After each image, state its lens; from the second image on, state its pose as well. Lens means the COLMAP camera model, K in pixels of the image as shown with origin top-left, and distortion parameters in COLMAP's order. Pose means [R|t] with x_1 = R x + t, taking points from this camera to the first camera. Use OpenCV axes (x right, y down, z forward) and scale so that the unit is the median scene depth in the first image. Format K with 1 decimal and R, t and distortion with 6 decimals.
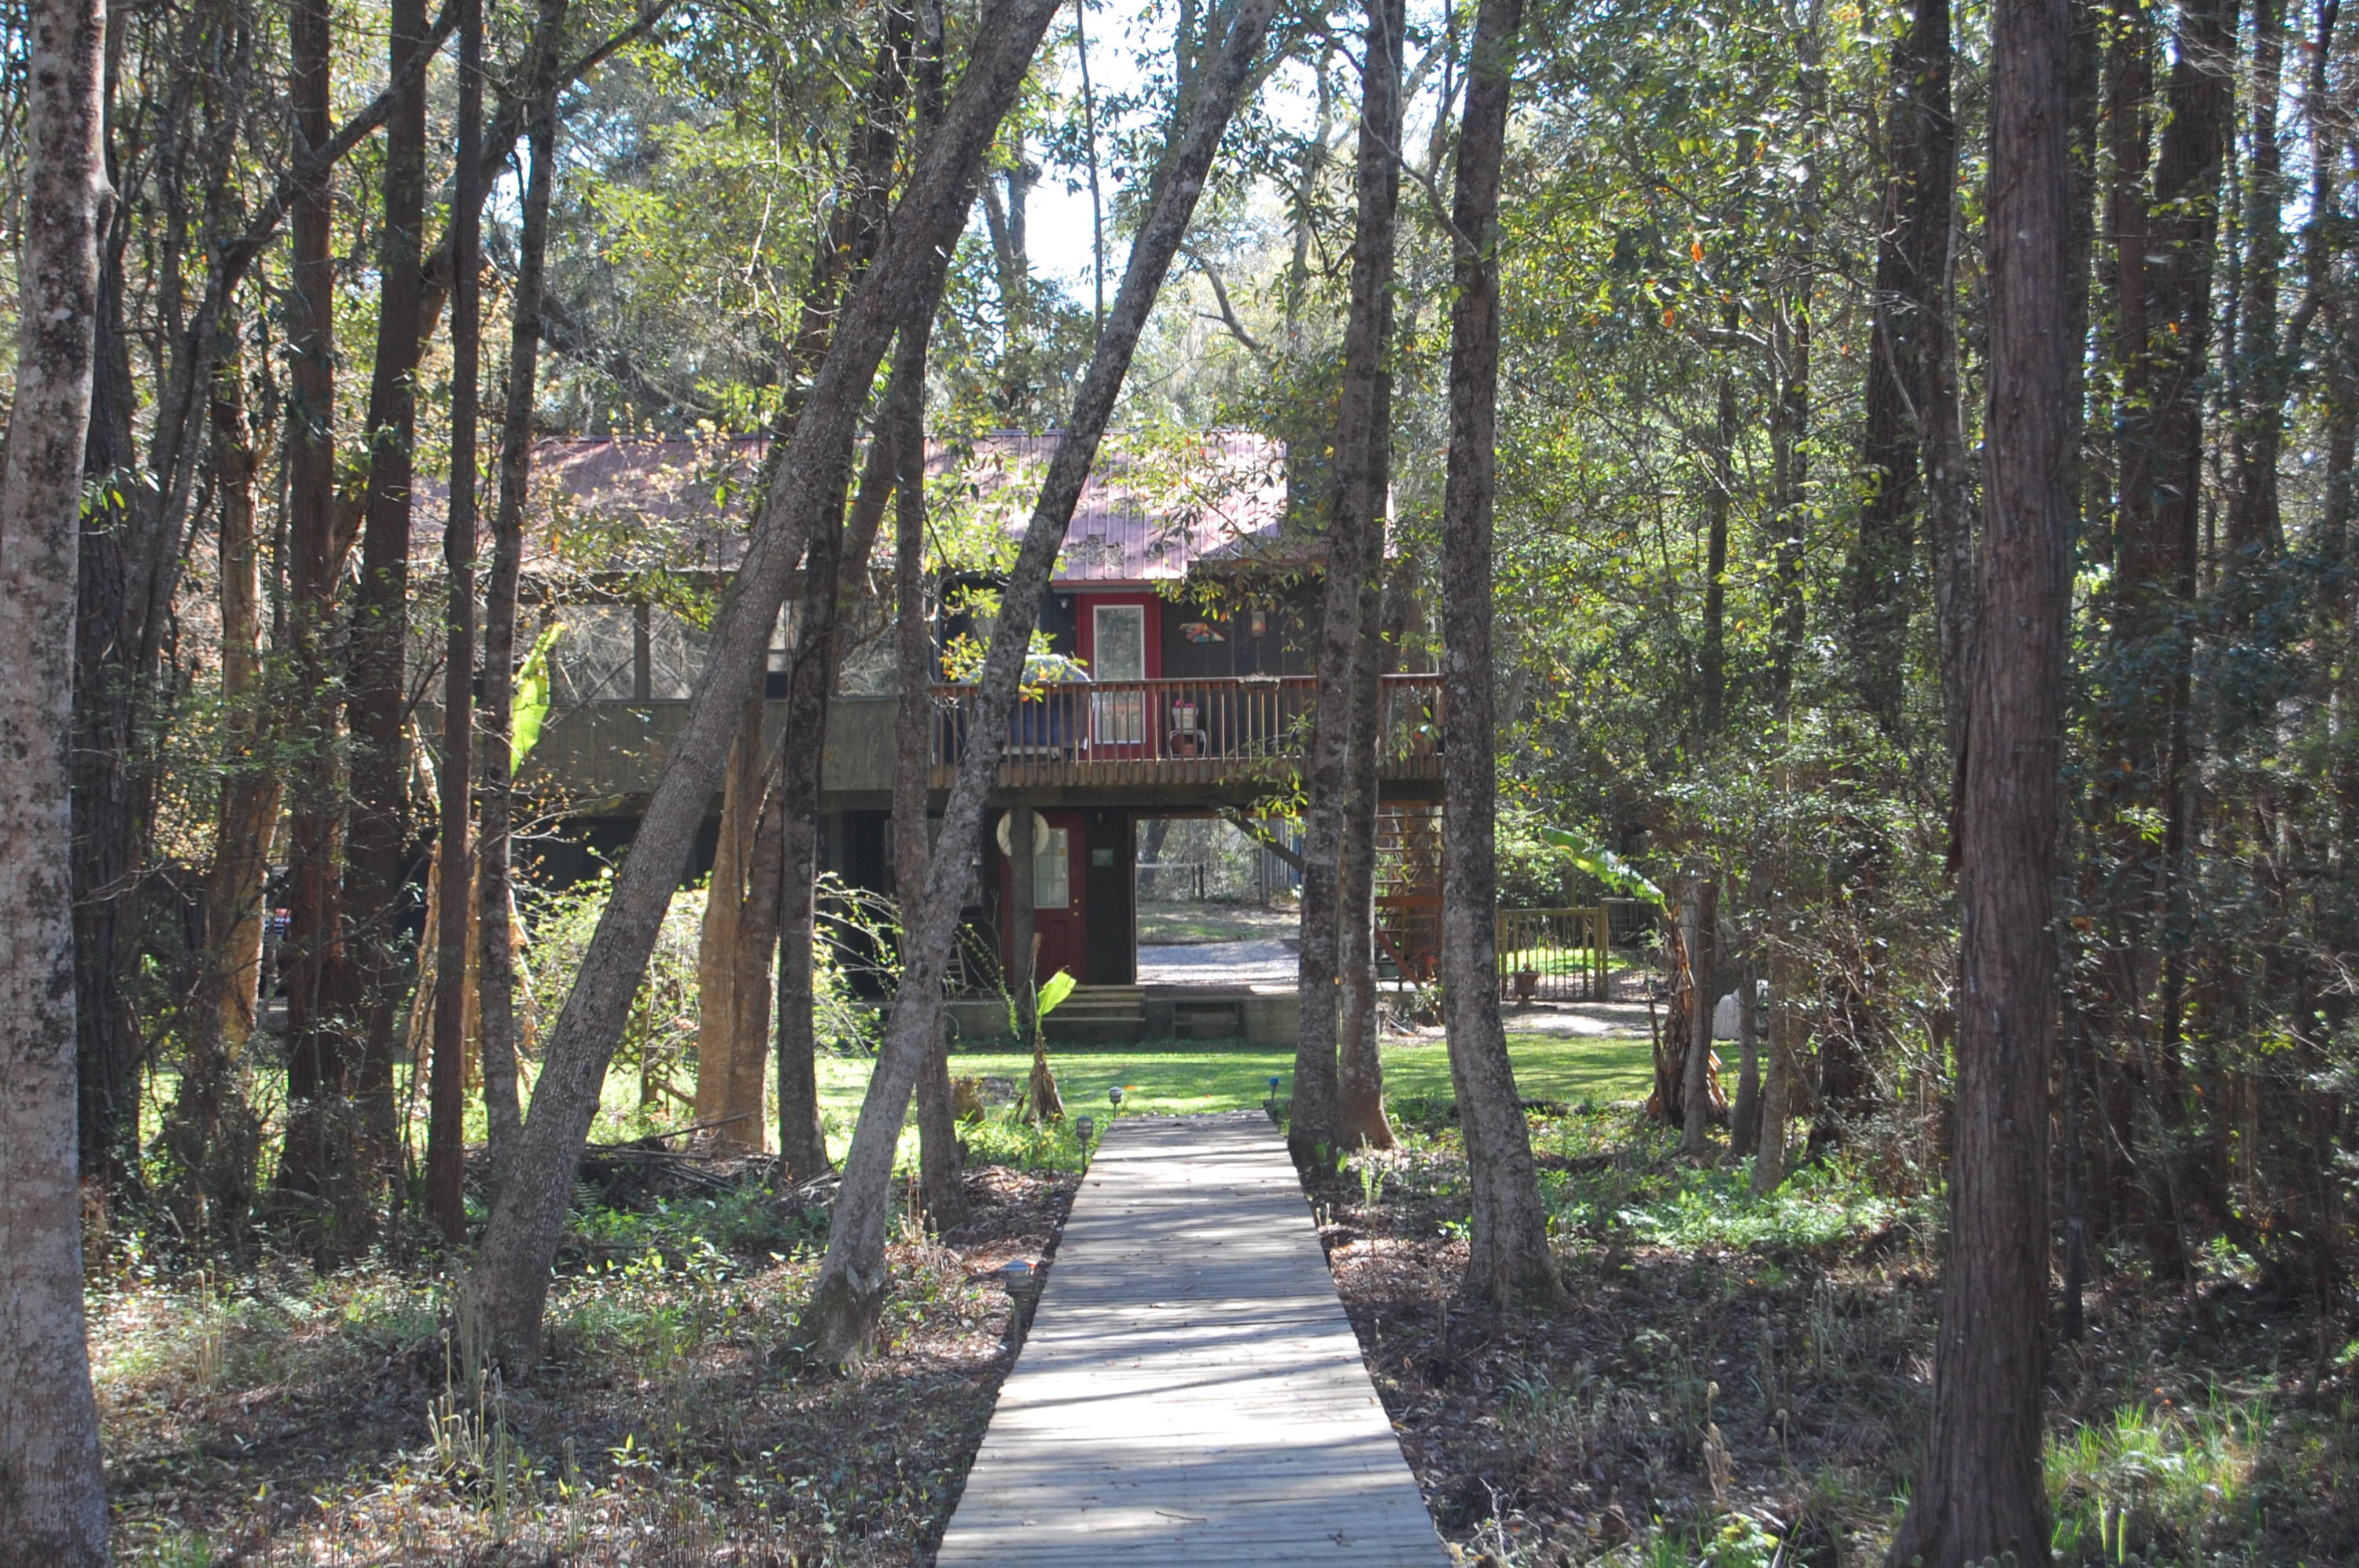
lens RADIAL K [[5563.6, 0, 1178.9], [0, 5563.6, 784.0], [0, 0, 1]] dist [-0.028077, 0.000000]
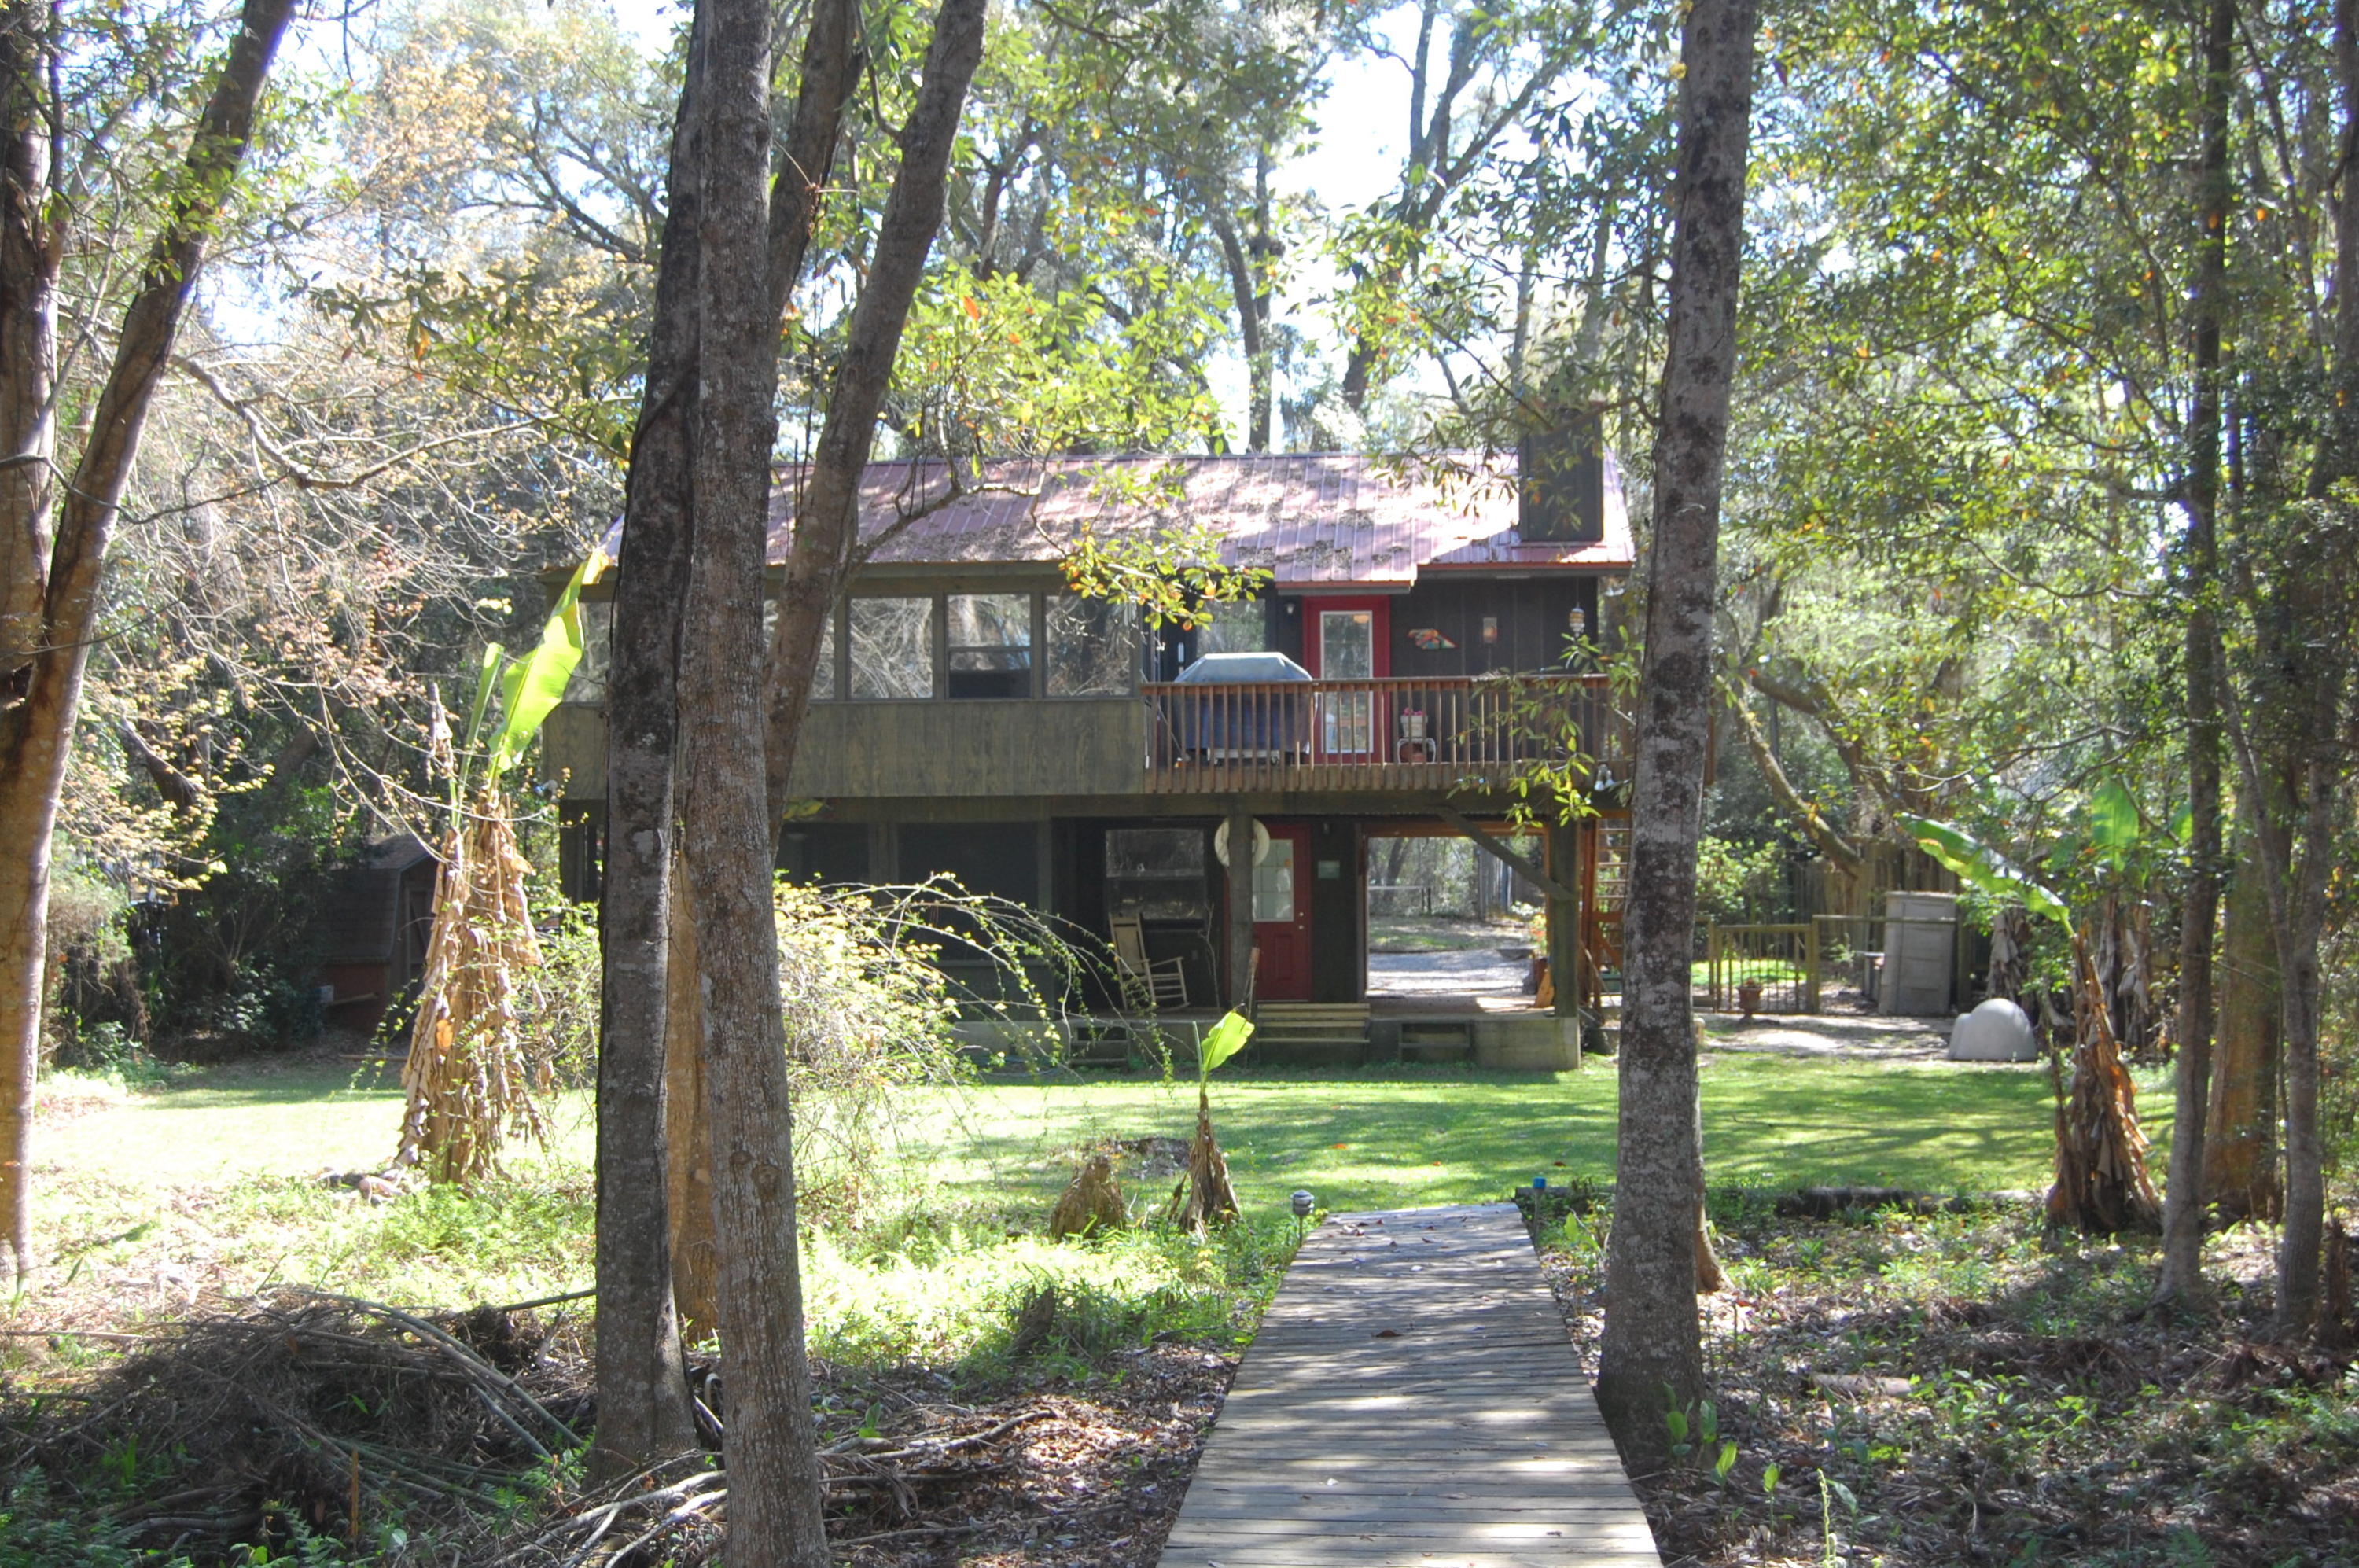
lens RADIAL K [[3300.1, 0, 1184.4], [0, 3300.1, 788.0], [0, 0, 1]] dist [-0.037770, 0.000000]
pose [[0.997569, 0.003828, -0.069574, 0.001310], [-0.005062, 0.999833, -0.017571, 0.009372], [0.069496, 0.017881, 0.997422, 0.430258]]
